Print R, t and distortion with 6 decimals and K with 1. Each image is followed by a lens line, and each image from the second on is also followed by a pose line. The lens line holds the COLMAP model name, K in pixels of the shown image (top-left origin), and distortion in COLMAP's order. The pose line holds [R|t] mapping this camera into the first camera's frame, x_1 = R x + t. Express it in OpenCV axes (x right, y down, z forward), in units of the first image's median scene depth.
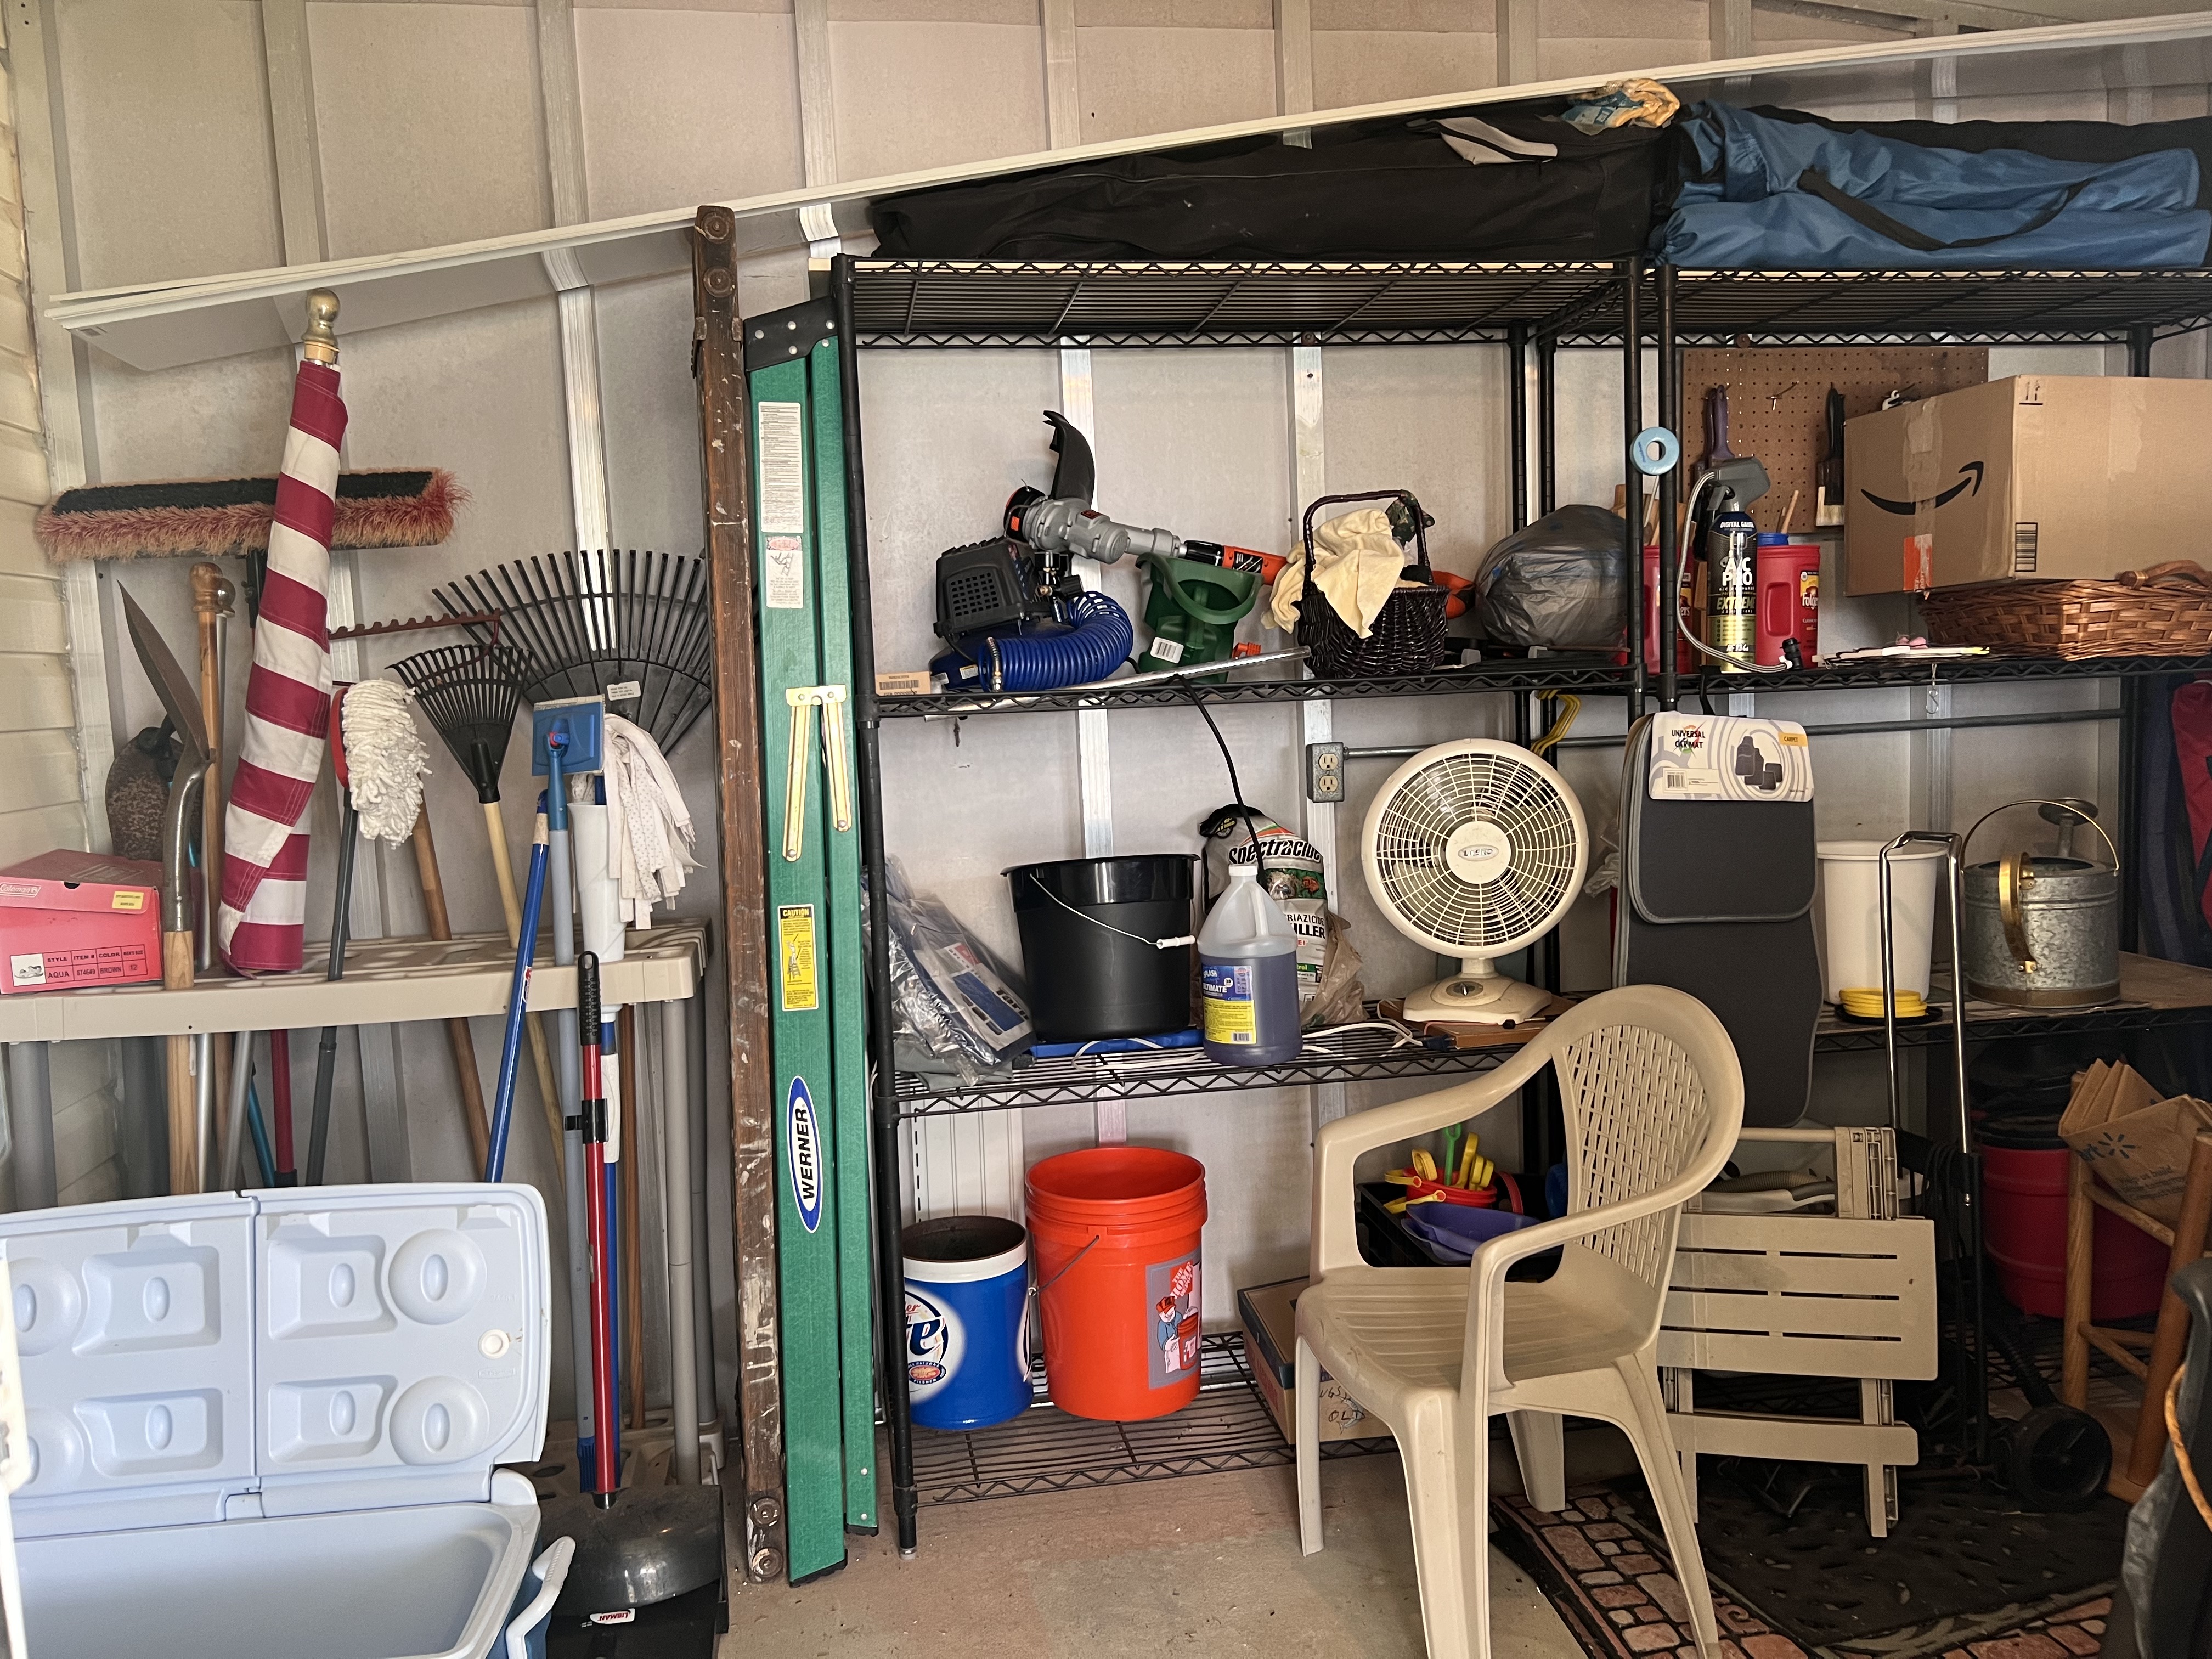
lens RADIAL K [[1815.2, 0, 1180.0], [0, 1815.2, 880.1], [0, 0, 1]] dist [0.057561, -0.090733]
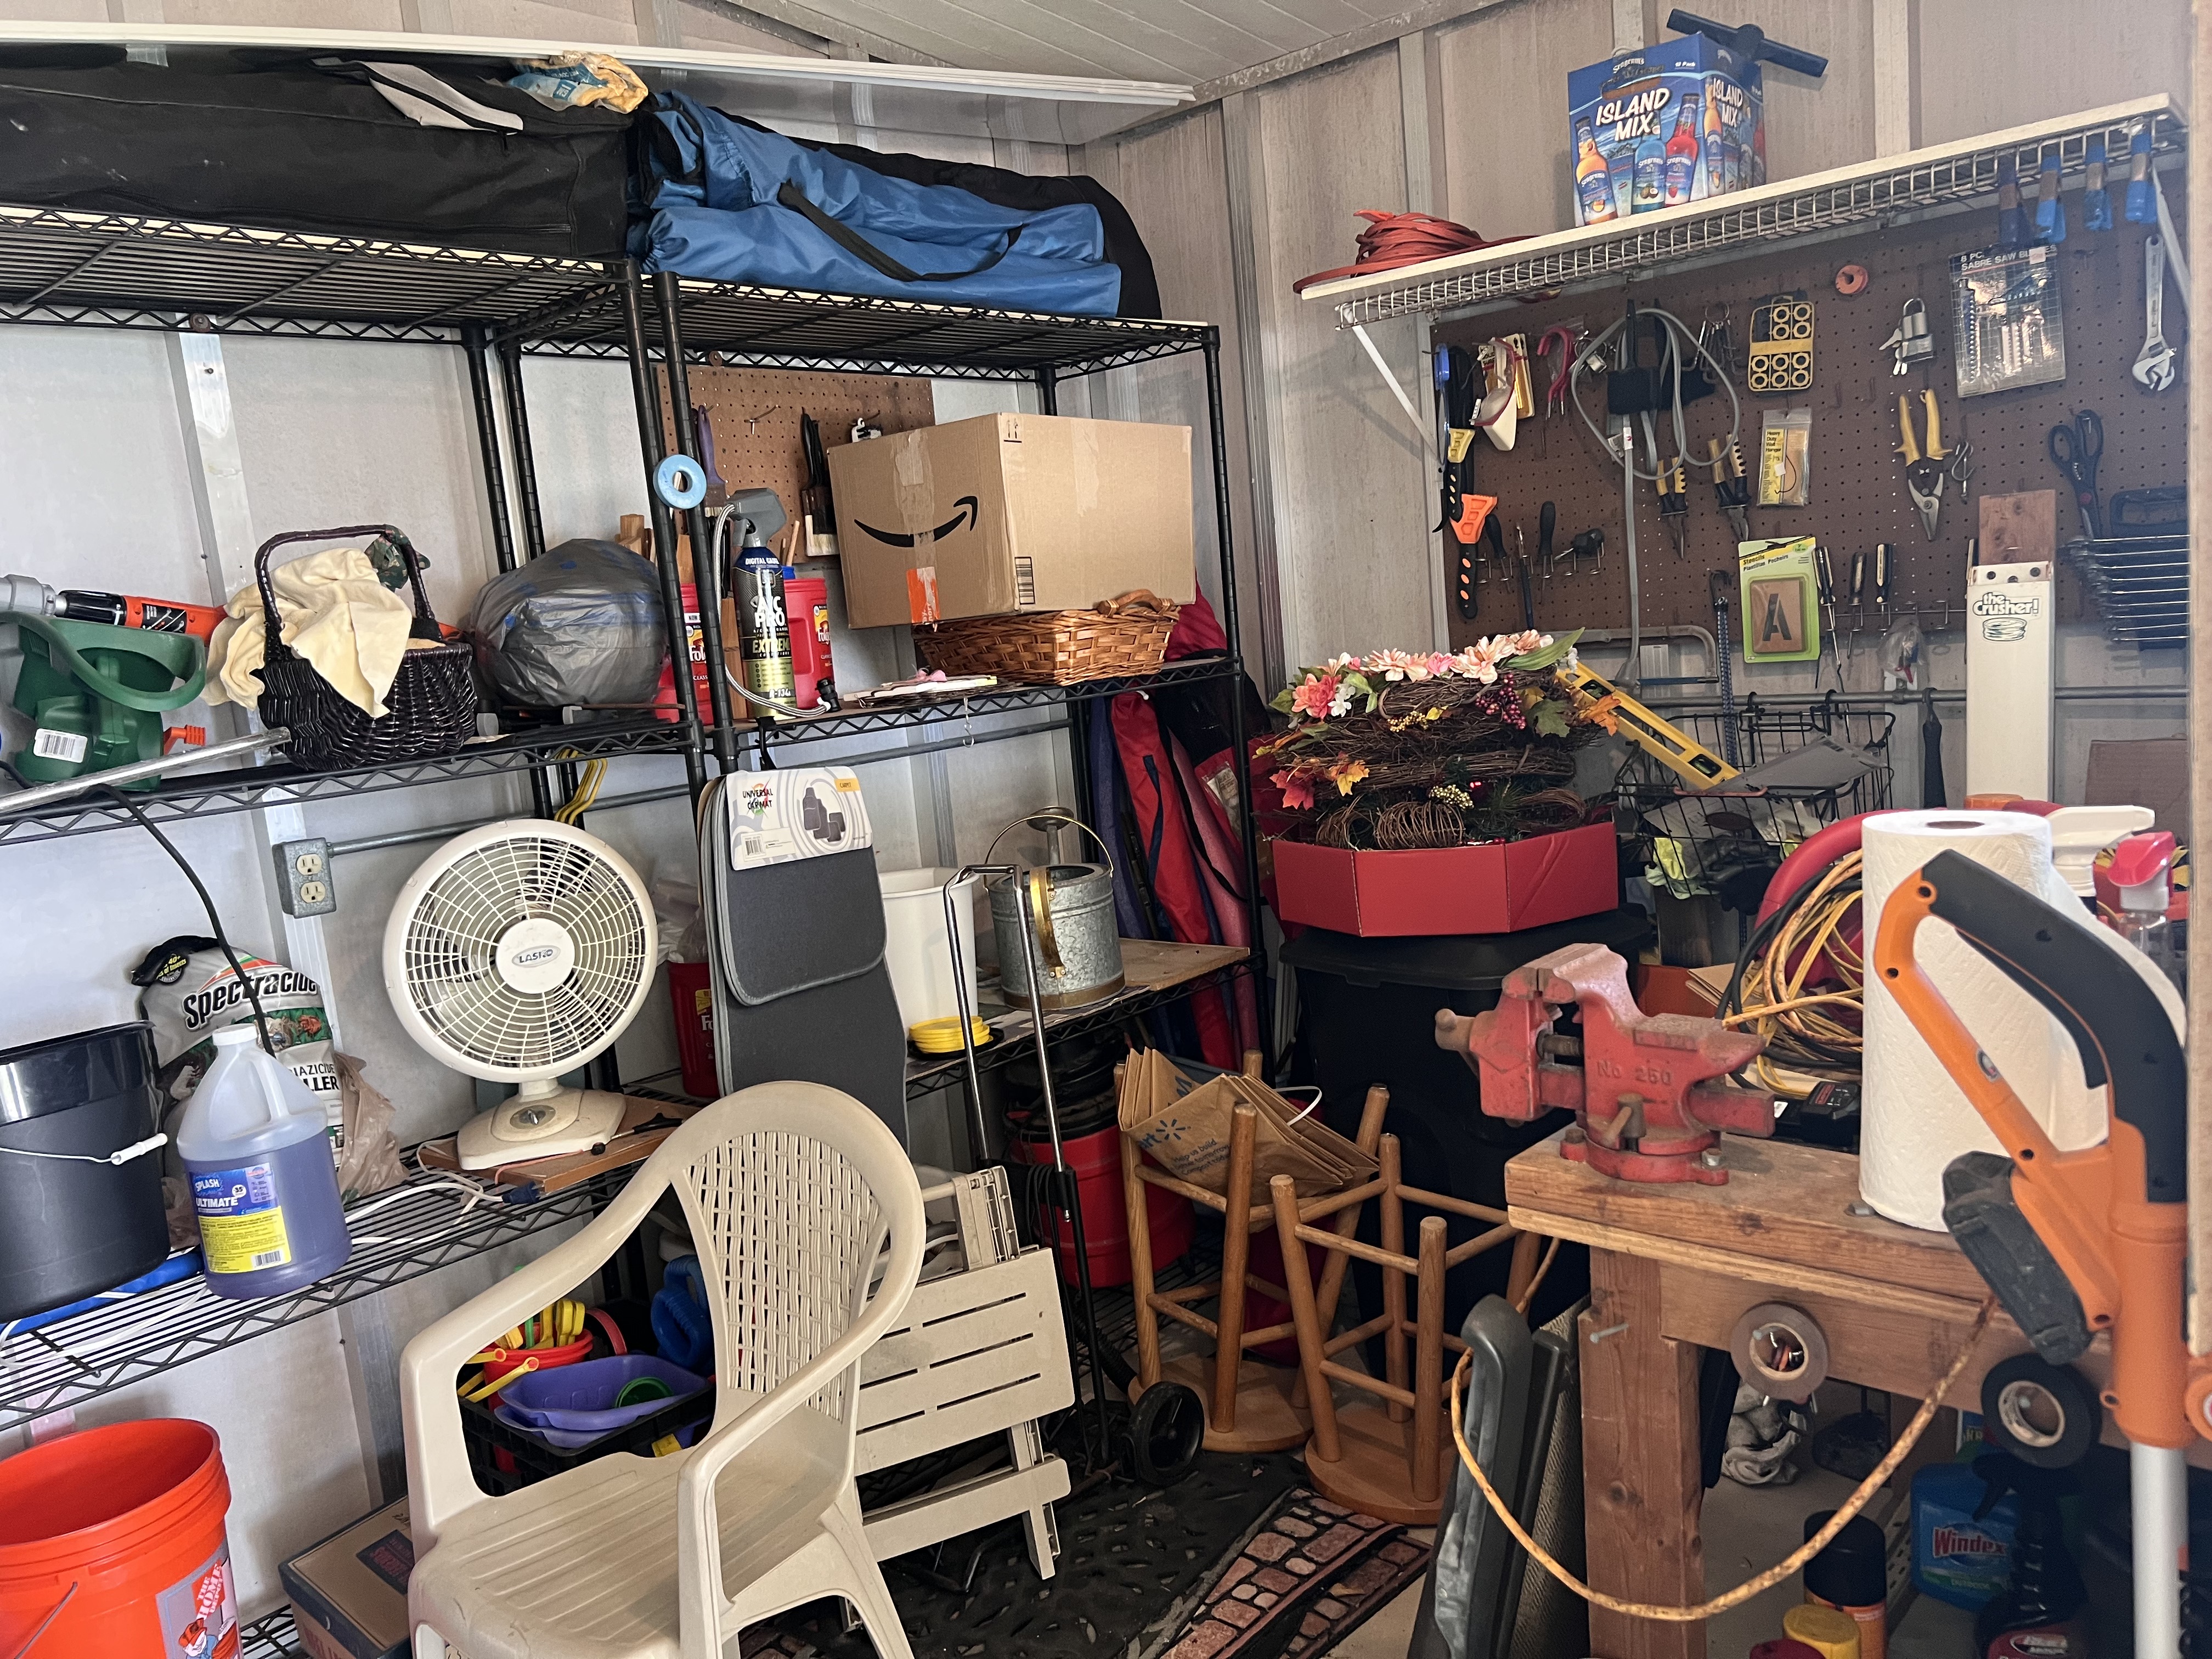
lens RADIAL K [[1660.9, 0, 1109.0], [0, 1660.9, 846.1], [0, 0, 1]] dist [0.046636, -0.052417]
pose [[0.785288, -0.122027, 0.606986, -0.089742], [0.114981, 0.992074, 0.050688, -0.073926], [-0.608360, 0.029987, 0.793095, 0.225669]]
